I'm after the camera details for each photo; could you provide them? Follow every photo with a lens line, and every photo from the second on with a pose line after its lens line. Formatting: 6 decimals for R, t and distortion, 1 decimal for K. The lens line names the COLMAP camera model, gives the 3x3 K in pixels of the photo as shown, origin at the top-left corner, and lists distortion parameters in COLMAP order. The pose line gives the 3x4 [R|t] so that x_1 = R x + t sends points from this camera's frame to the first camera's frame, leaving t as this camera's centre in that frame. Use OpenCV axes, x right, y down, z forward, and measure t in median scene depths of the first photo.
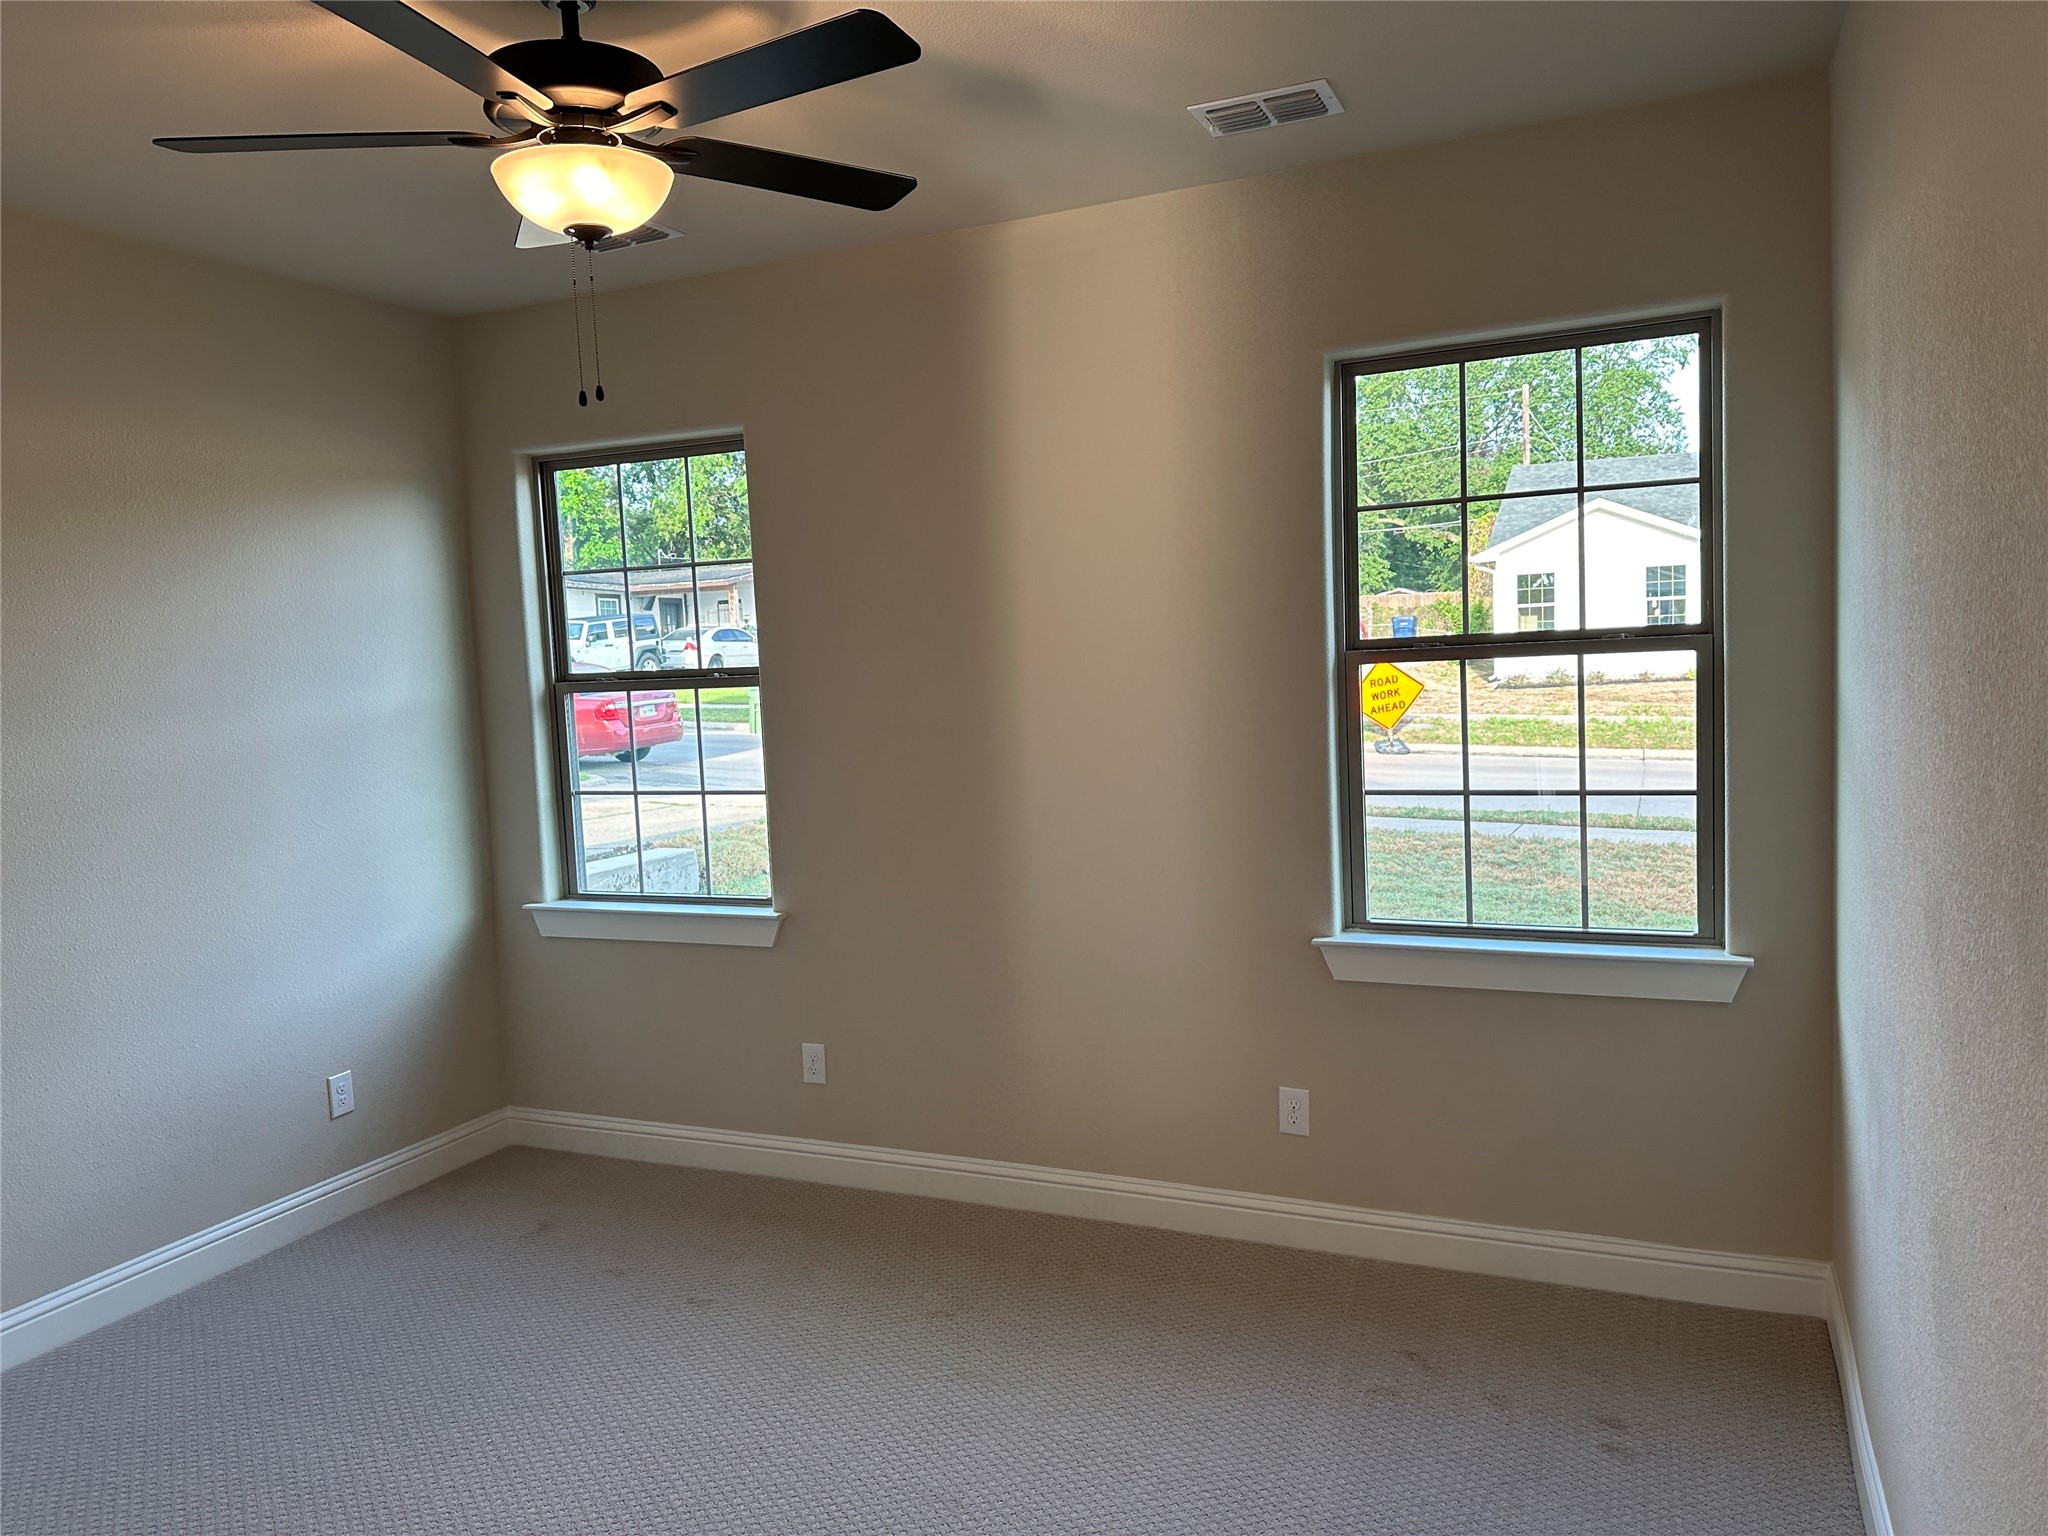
lens RADIAL K [[1407.0, 0, 1021.2], [0, 1407.0, 762.0], [0, 0, 1]] dist [0.119940, -0.266963]
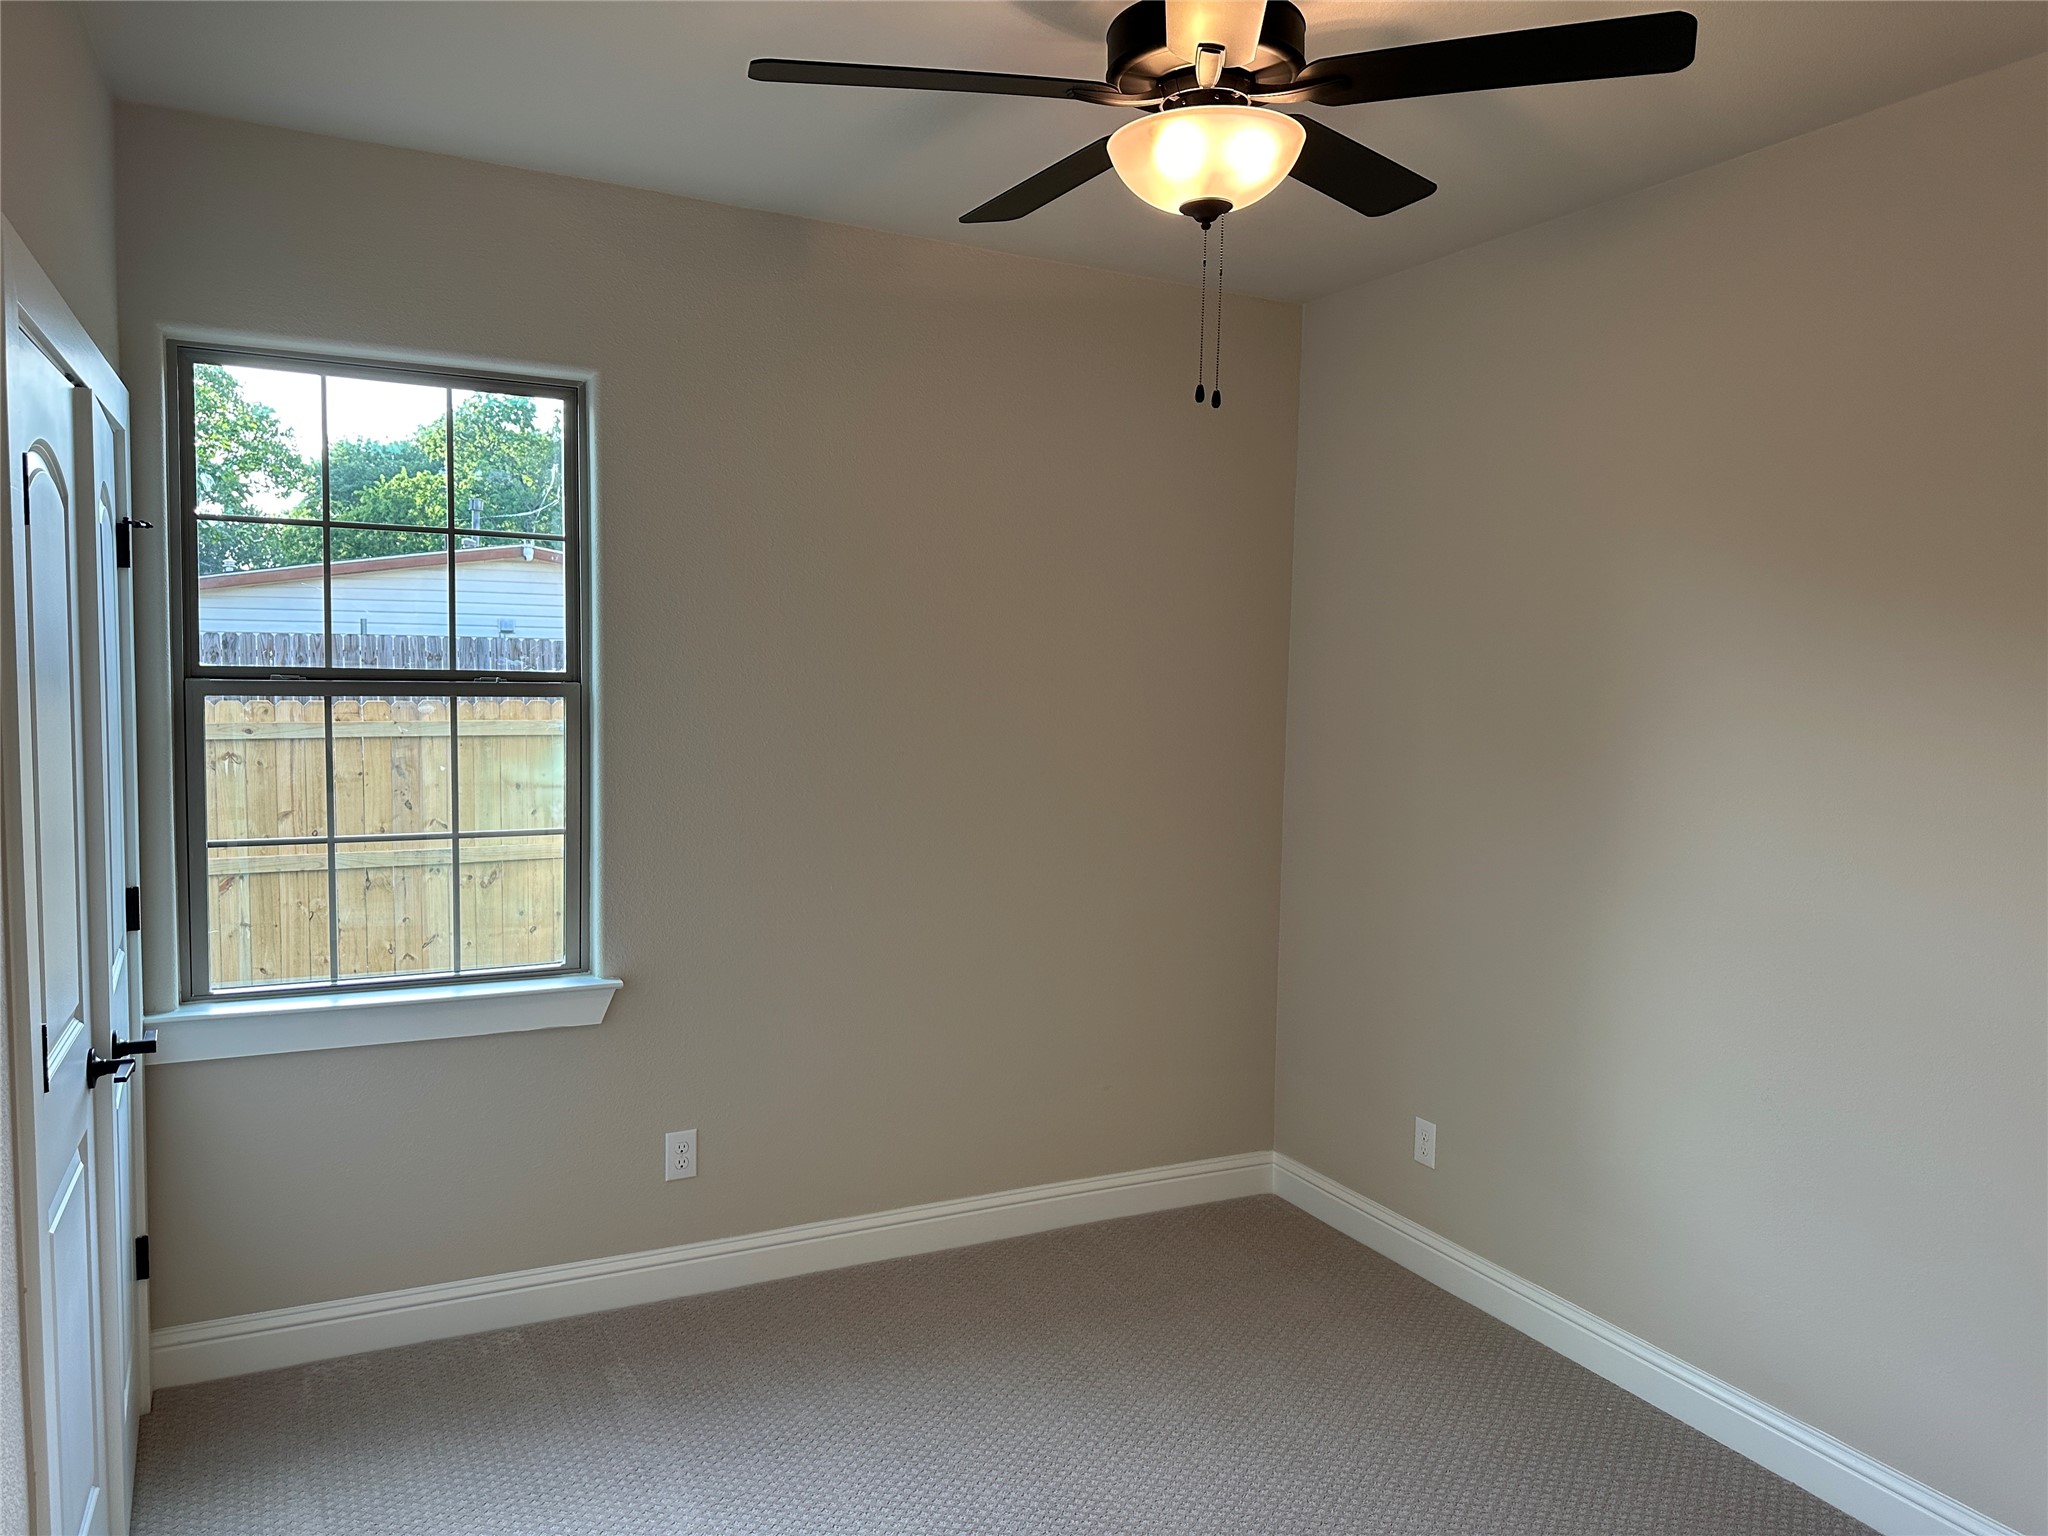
lens RADIAL K [[1407.0, 0, 1021.2], [0, 1407.0, 762.0], [0, 0, 1]] dist [0.119940, -0.266963]
pose [[0.623415, 0.006186, 0.781866, -0.148623], [0.020001, 0.999515, -0.023855, 0.001554], [-0.781635, 0.030510, 0.622989, 0.070494]]
